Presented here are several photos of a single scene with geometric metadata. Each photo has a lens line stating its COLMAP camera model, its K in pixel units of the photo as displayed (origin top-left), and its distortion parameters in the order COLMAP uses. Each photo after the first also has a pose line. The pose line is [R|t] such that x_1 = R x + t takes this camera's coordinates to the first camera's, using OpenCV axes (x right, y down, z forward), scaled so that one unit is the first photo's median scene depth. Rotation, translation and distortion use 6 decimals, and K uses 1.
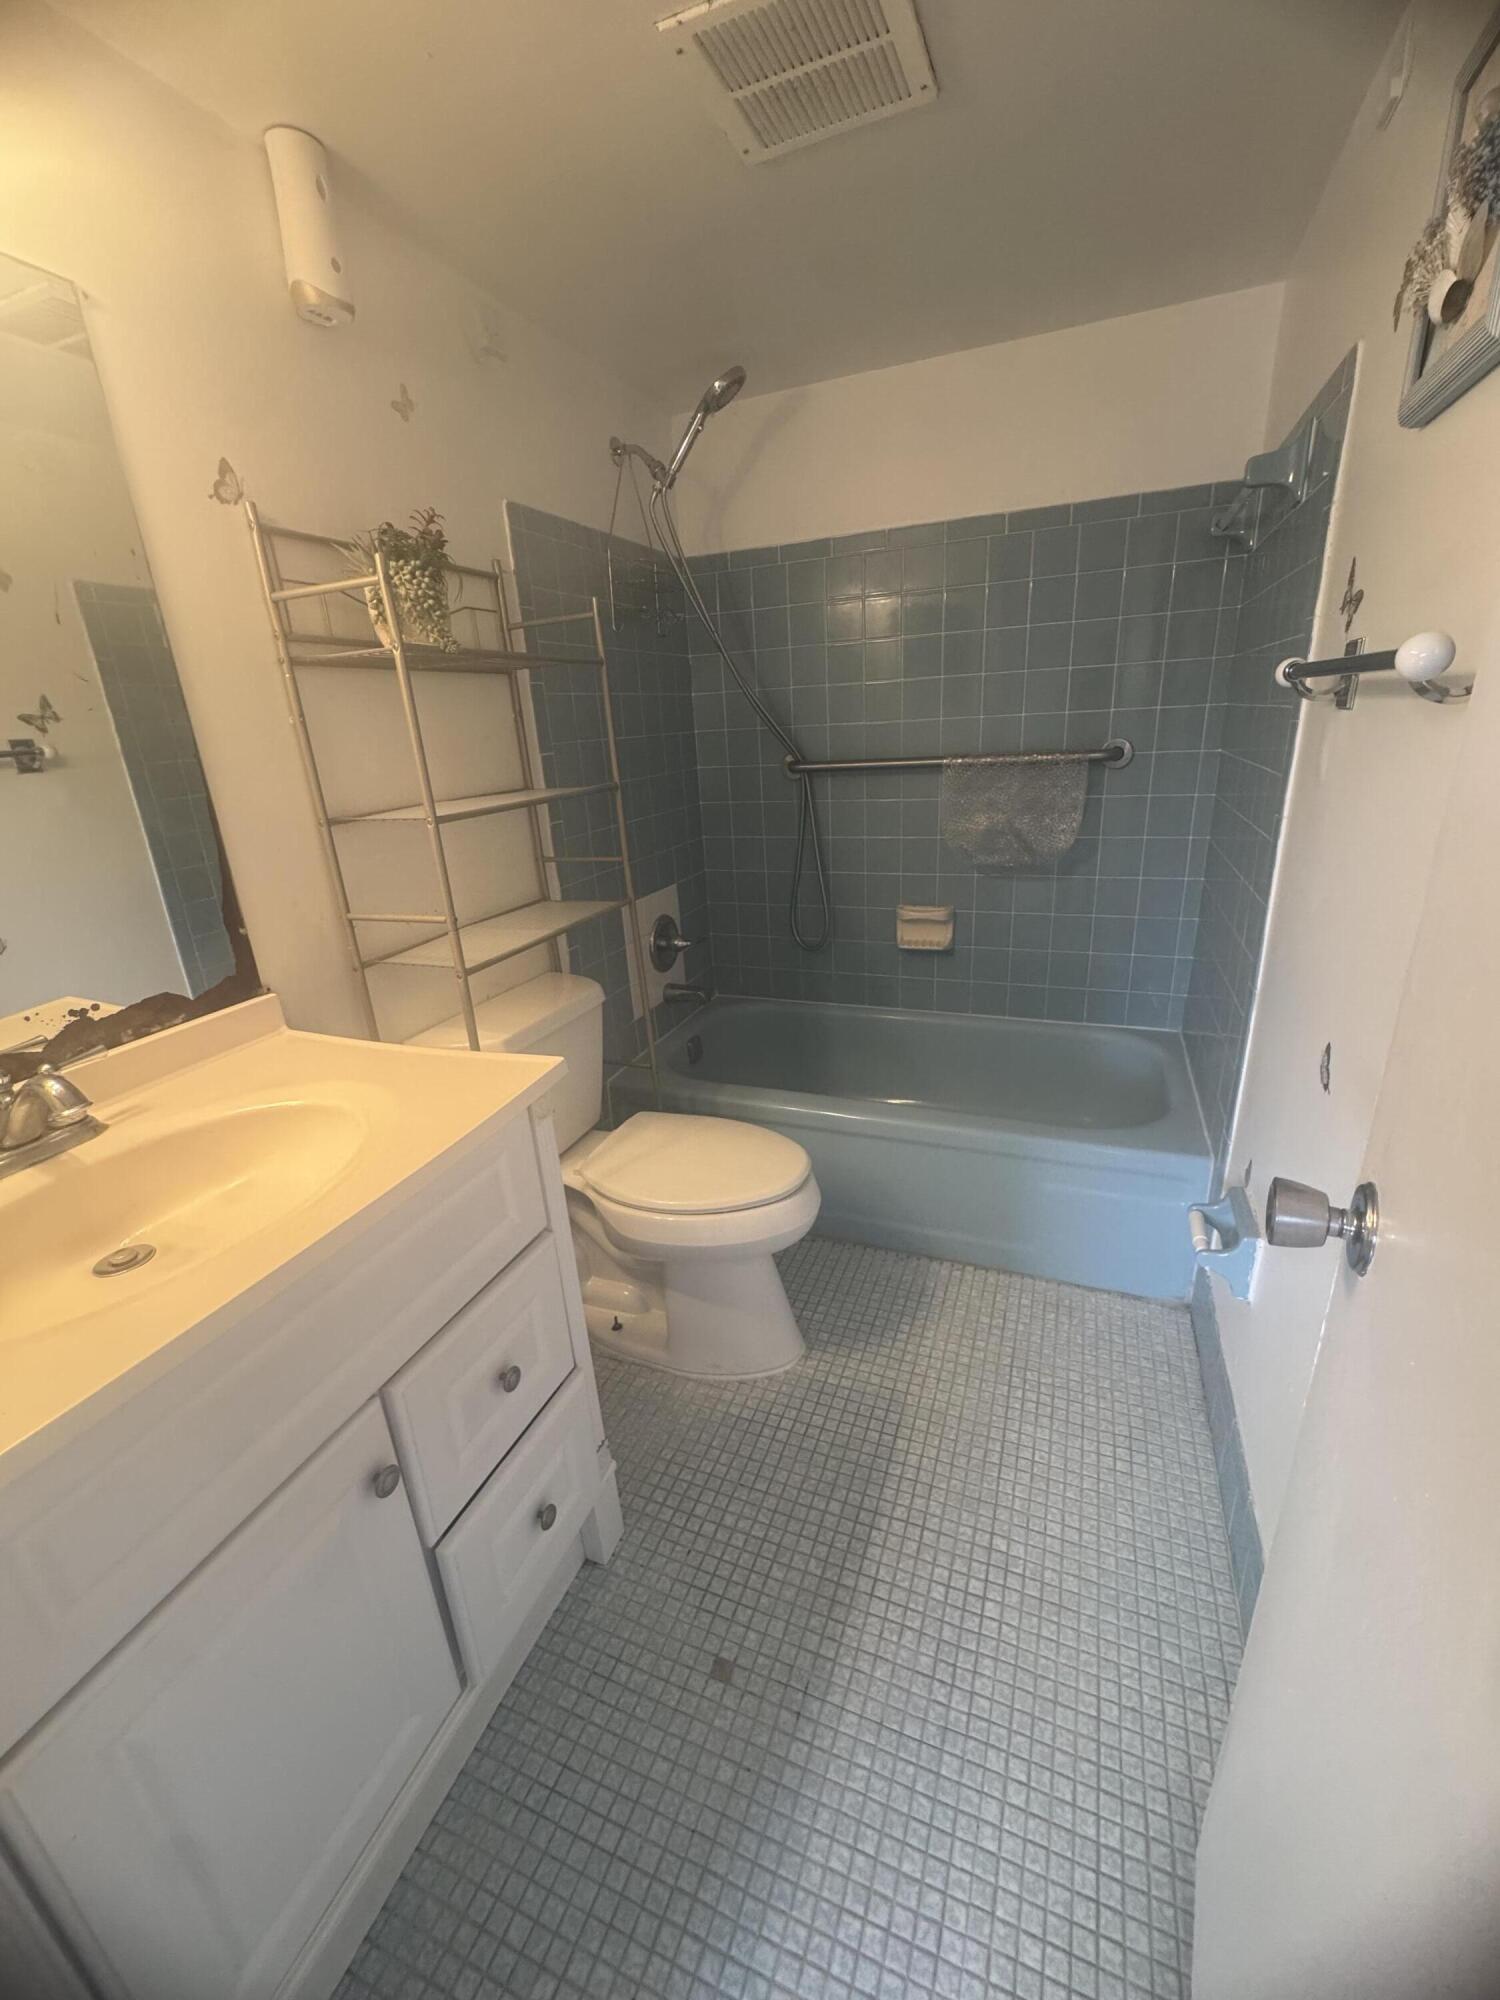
lens RADIAL K [[809.9, 0, 750.0], [0, 809.9, 1000.0], [0, 0, 1]] dist [-0.002421, 0.000076]
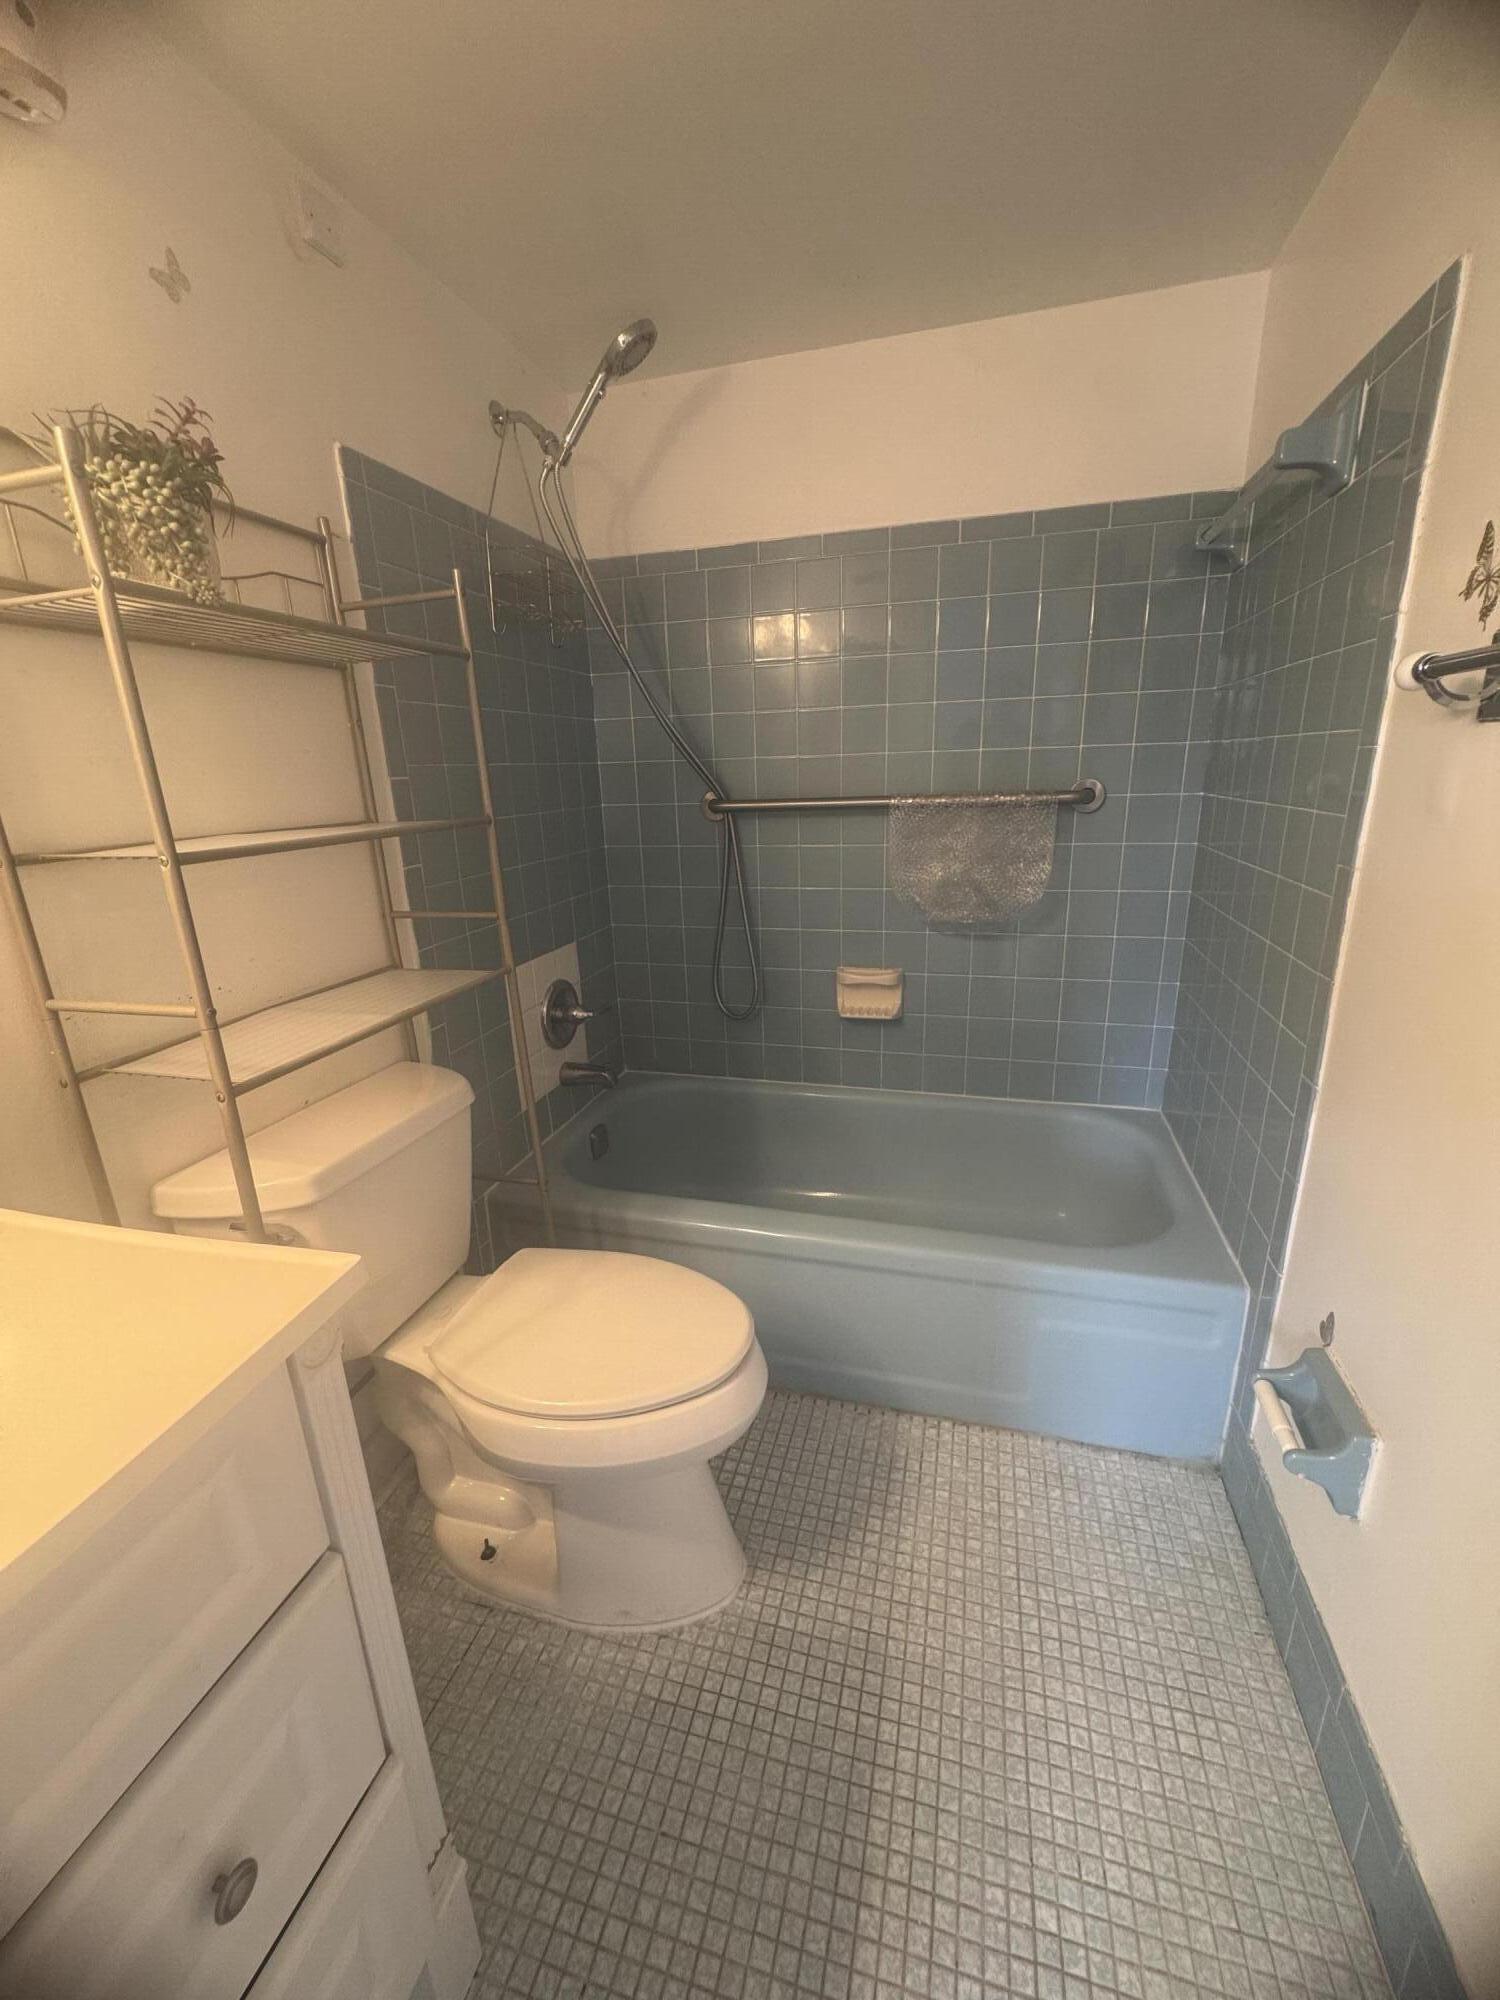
lens RADIAL K [[809.9, 0, 750.0], [0, 809.9, 1000.0], [0, 0, 1]] dist [-0.002421, 0.000076]
pose [[0.993960, -0.007361, 0.109493, -0.005863], [0.013753, 0.998237, -0.057739, -0.044378], [-0.108875, 0.058896, 0.992309, 0.210583]]
